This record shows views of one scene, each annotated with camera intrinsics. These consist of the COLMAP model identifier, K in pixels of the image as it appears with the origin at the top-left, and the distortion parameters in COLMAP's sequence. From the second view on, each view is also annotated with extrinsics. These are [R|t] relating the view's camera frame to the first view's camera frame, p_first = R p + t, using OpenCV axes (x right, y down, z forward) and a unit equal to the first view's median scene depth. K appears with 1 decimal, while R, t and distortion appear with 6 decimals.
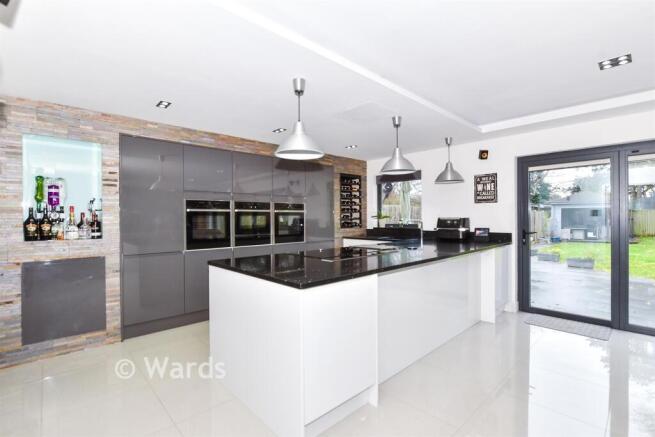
lens RADIAL K [[303.8, 0, 325.8], [0, 303.8, 219.3], [0, 0, 1]] dist [-0.021686, 0.000470]
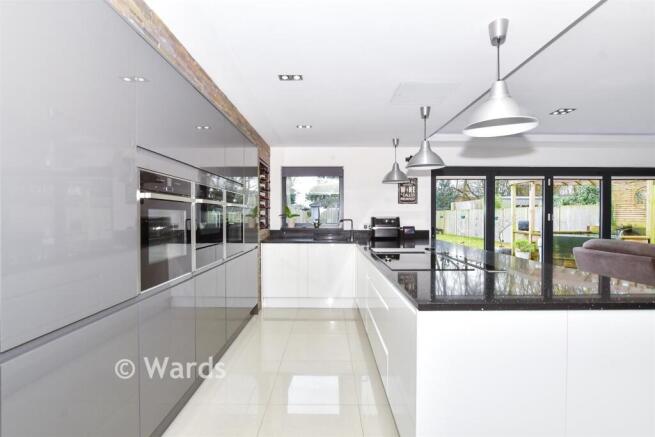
lens RADIAL K [[303.8, 0, 325.8], [0, 303.8, 219.3], [0, 0, 1]] dist [-0.021686, 0.000470]
pose [[0.689940, 0.000835, 0.723866, -0.493351], [-0.000768, 1.000000, -0.000422, 0.003944], [-0.723866, -0.000265, 0.689940, 0.458878]]
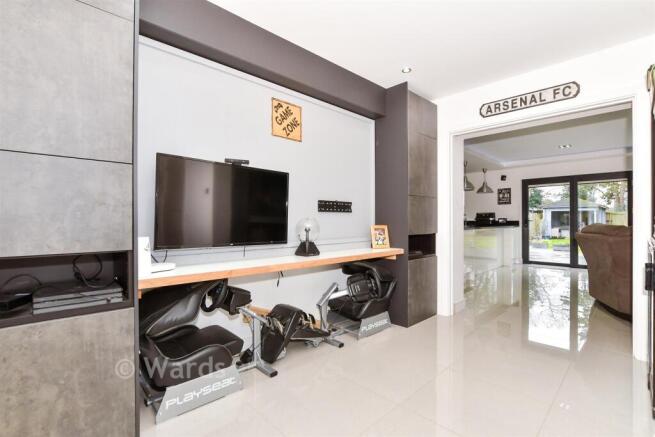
lens RADIAL K [[303.8, 0, 325.8], [0, 303.8, 219.3], [0, 0, 1]] dist [-0.021686, 0.000470]
pose [[0.999852, 0.007312, 0.015558, -0.572082], [-0.007158, 0.999925, -0.009893, 0.061354], [-0.015629, 0.009780, 0.999830, -0.793512]]
